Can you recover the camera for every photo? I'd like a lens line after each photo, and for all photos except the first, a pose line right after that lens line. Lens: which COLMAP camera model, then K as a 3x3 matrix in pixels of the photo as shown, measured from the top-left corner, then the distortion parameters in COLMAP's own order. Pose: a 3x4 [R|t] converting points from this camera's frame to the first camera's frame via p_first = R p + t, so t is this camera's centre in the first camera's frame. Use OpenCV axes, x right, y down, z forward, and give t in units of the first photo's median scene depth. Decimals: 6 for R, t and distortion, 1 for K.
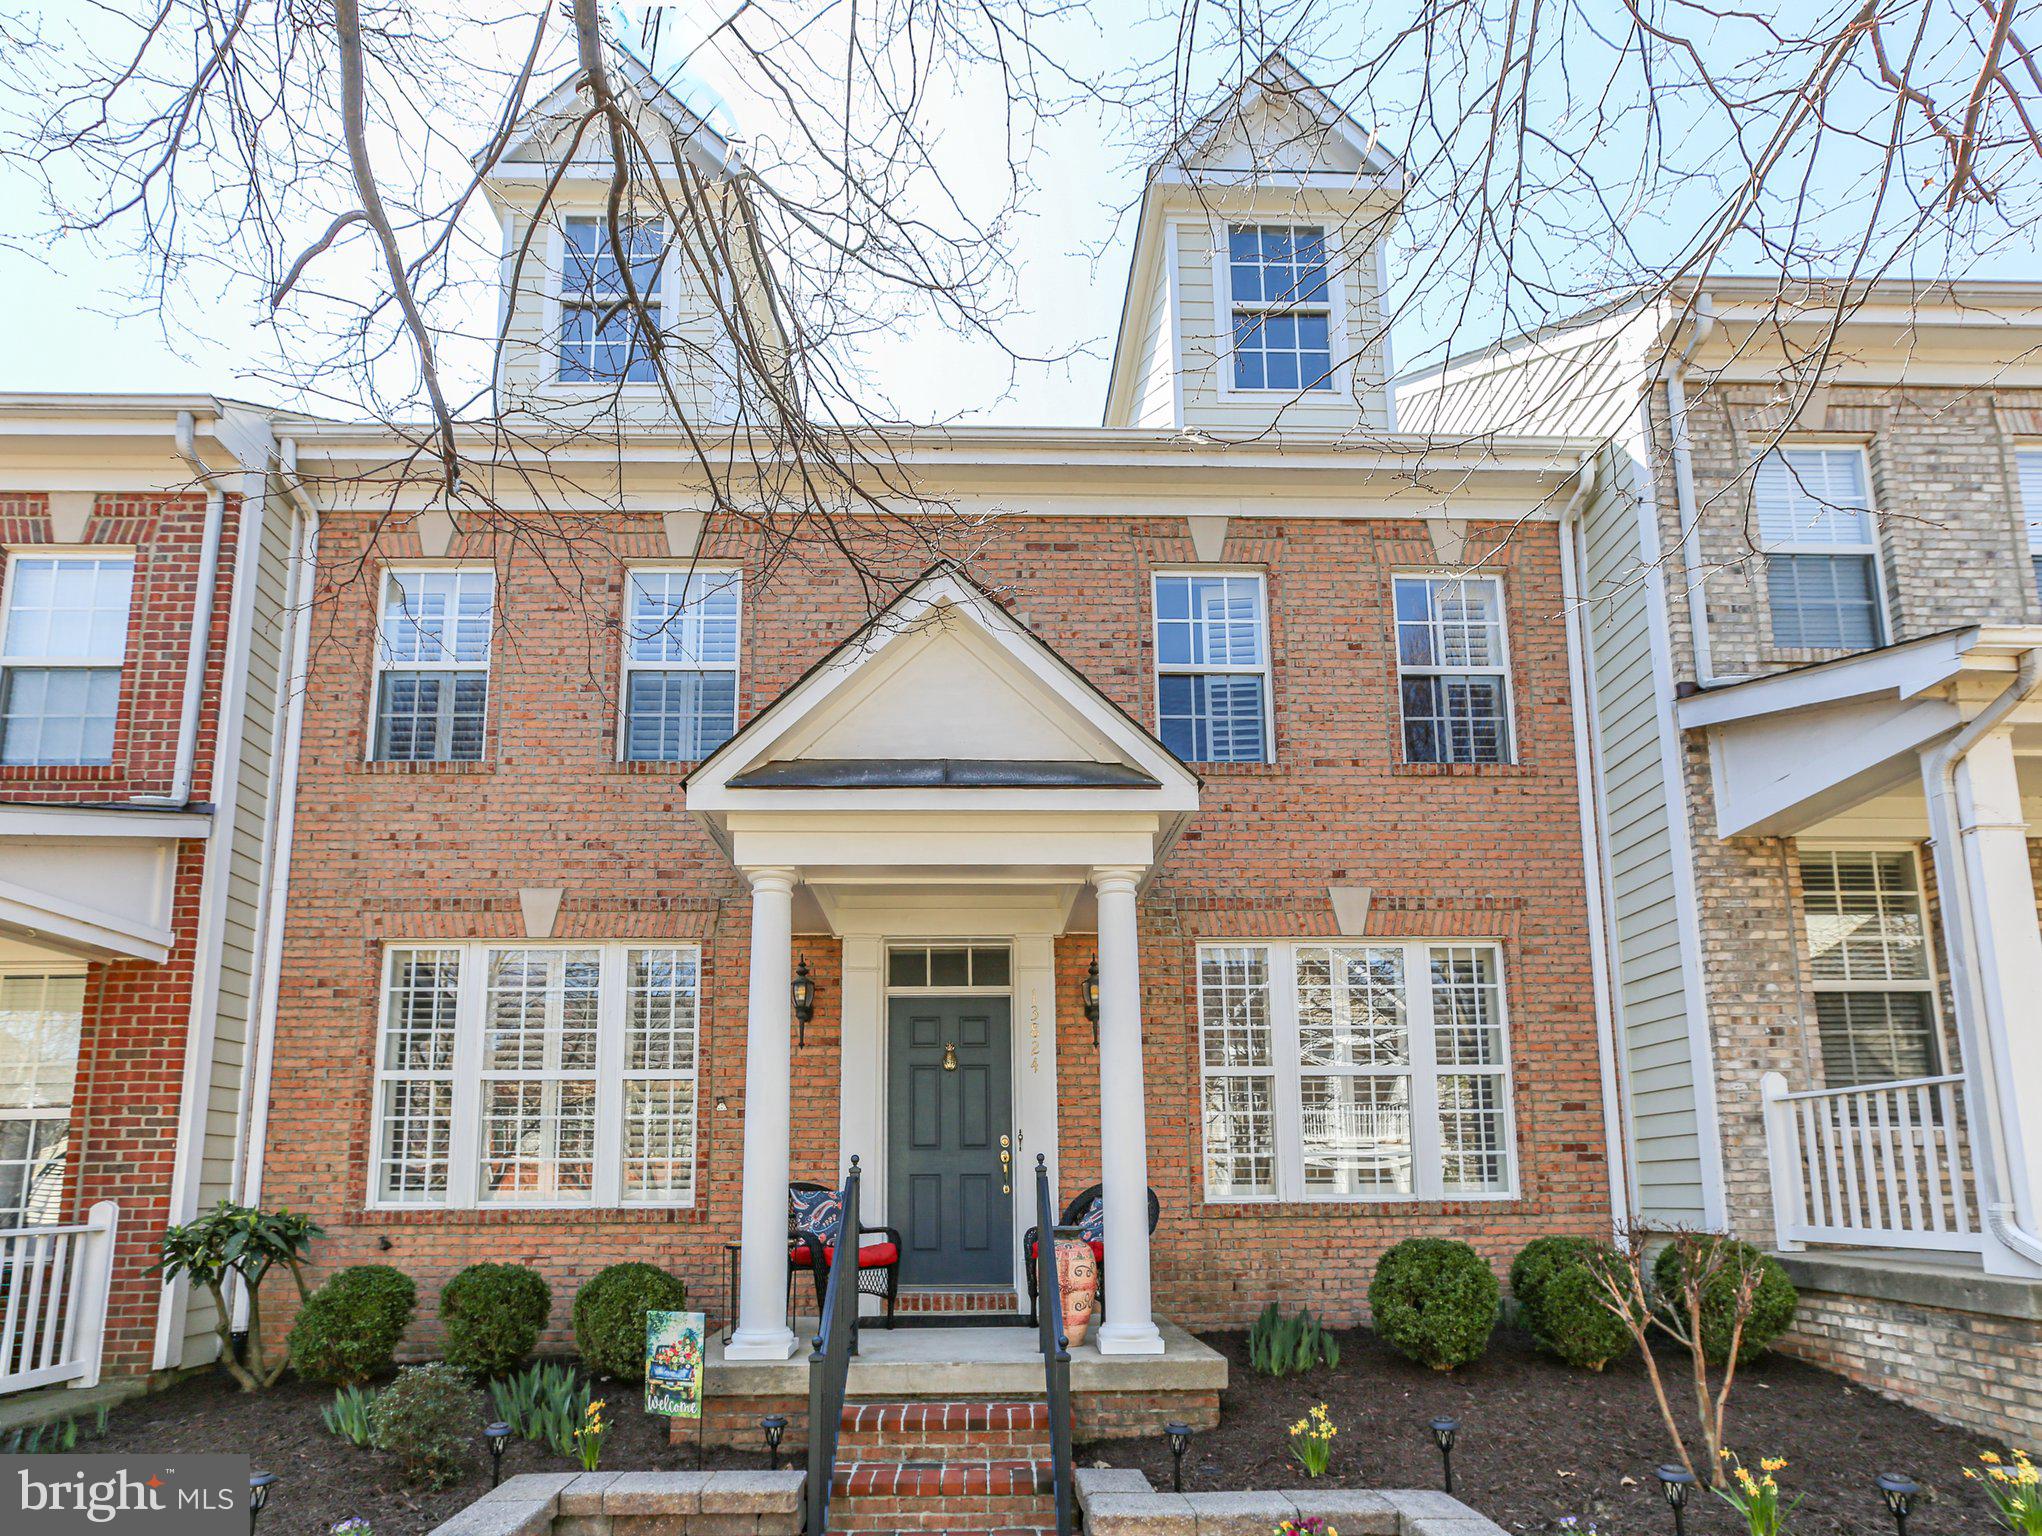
lens RADIAL K [[1373.9, 0, 1029.3], [0, 1373.9, 760.3], [0, 0, 1]] dist [-0.020916, 0.028654]
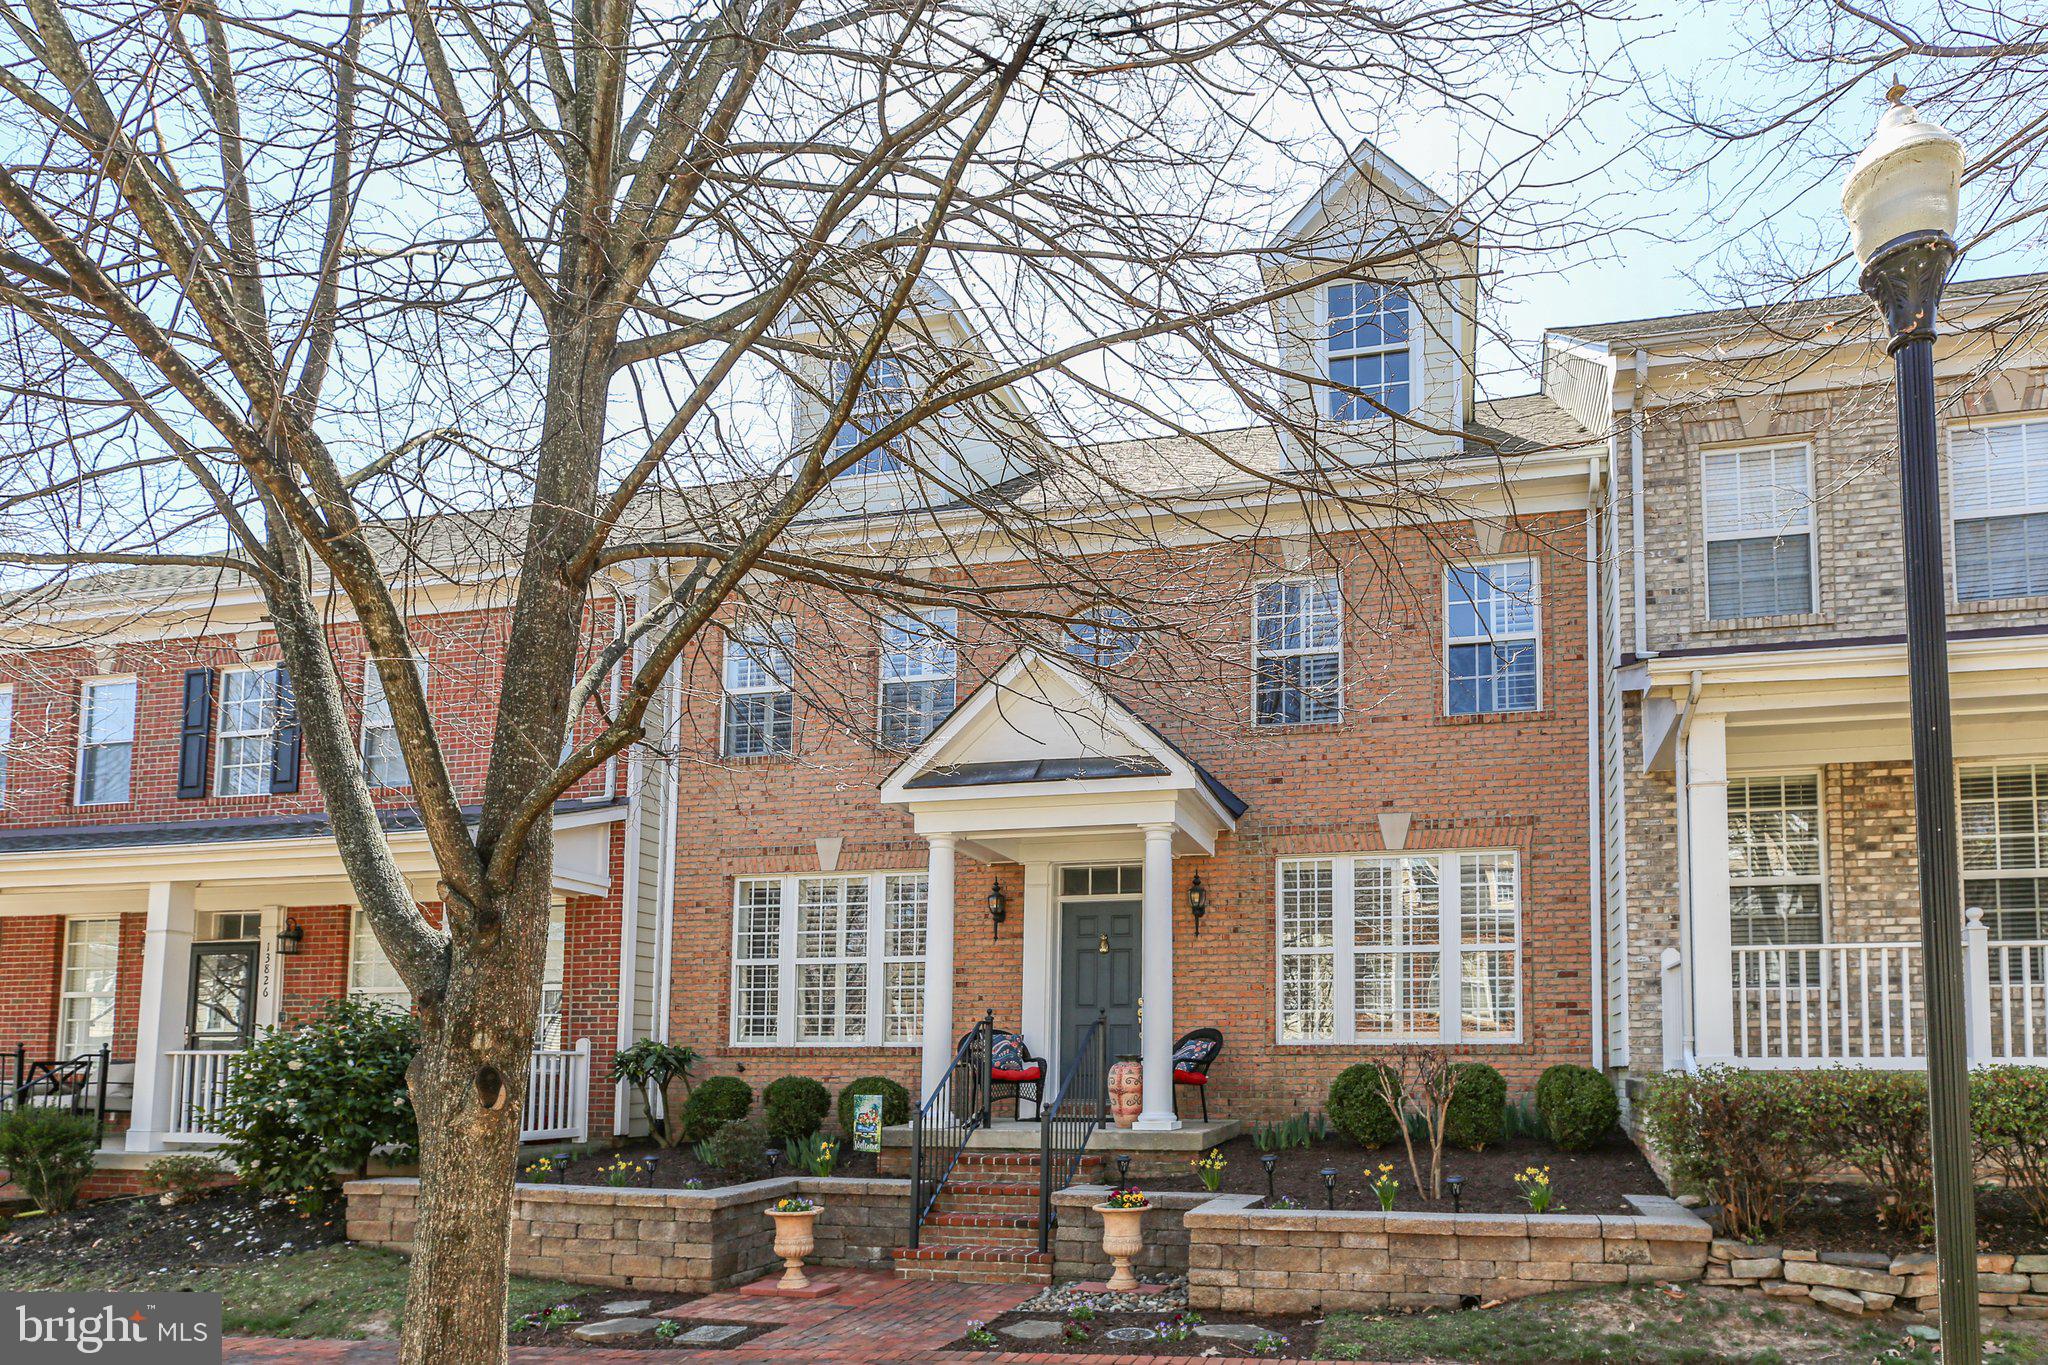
lens RADIAL K [[1137.9, 0, 1025.4], [0, 1137.9, 686.2], [0, 0, 1]] dist [-0.004540, -0.001466]
pose [[0.975978, -0.063126, -0.208522, 0.139111], [0.062433, 0.998000, -0.009912, -0.051429], [0.208731, -0.003345, 0.977967, -0.201228]]
